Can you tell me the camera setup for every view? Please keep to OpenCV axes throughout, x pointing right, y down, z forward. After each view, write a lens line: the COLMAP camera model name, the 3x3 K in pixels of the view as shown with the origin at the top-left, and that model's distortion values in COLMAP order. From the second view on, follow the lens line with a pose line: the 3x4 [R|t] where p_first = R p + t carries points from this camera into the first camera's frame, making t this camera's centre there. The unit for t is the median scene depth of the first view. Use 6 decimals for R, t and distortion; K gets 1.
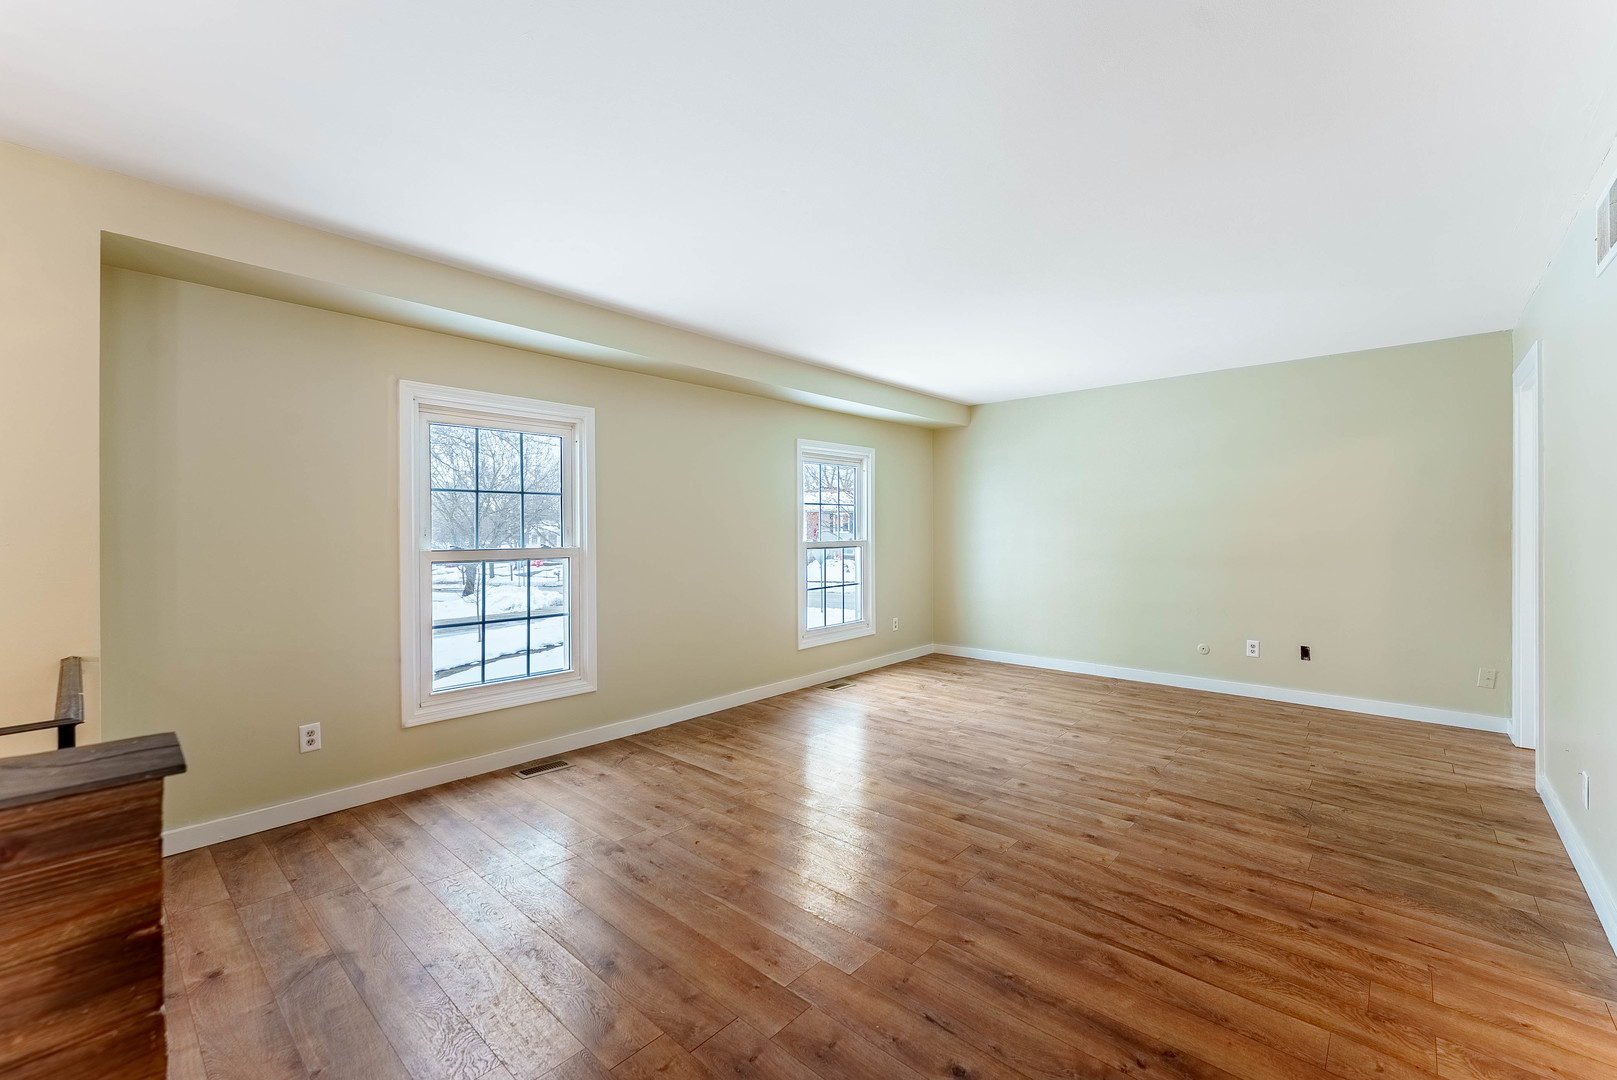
lens RADIAL K [[664.9, 0, 811.9], [0, 664.9, 535.3], [0, 0, 1]] dist [0.000005, 0.000120]
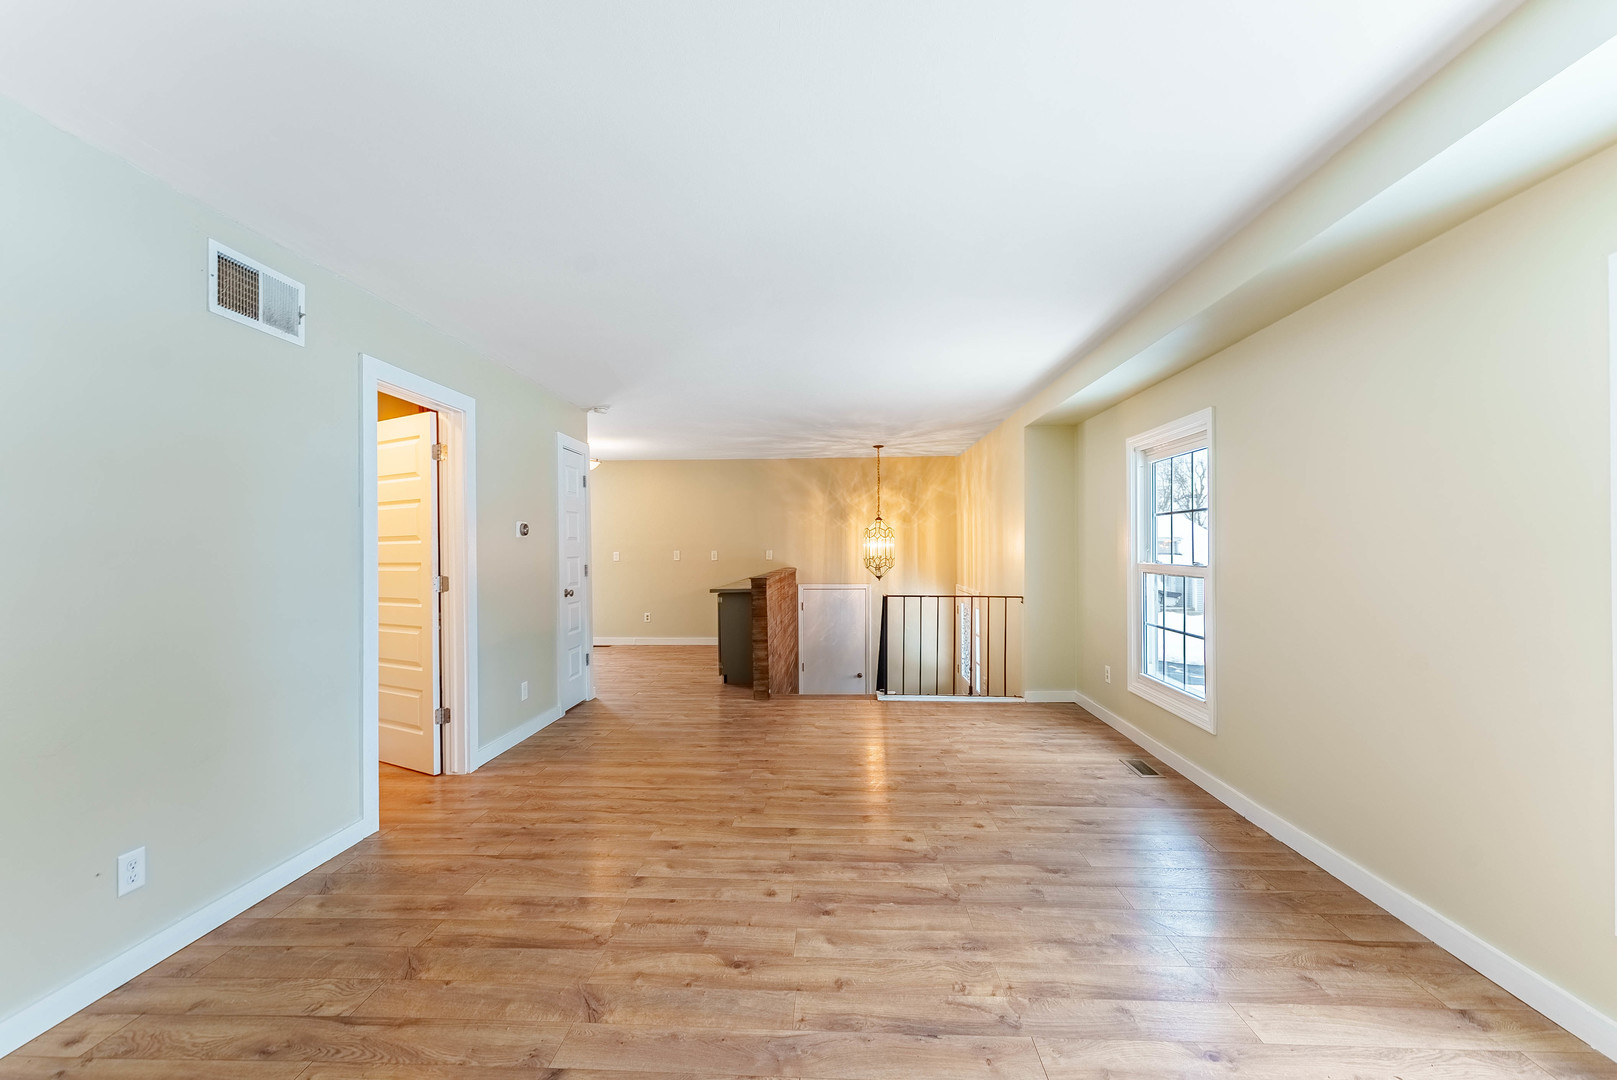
lens RADIAL K [[664.9, 0, 813.2], [0, 664.9, 544.9], [0, 0, 1]] dist [0.000005, 0.000120]
pose [[-0.774947, 0.004772, -0.632009, 0.828455], [0.003922, 0.999989, 0.002741, -0.023427], [0.632014, -0.000355, -0.774956, 1.774008]]
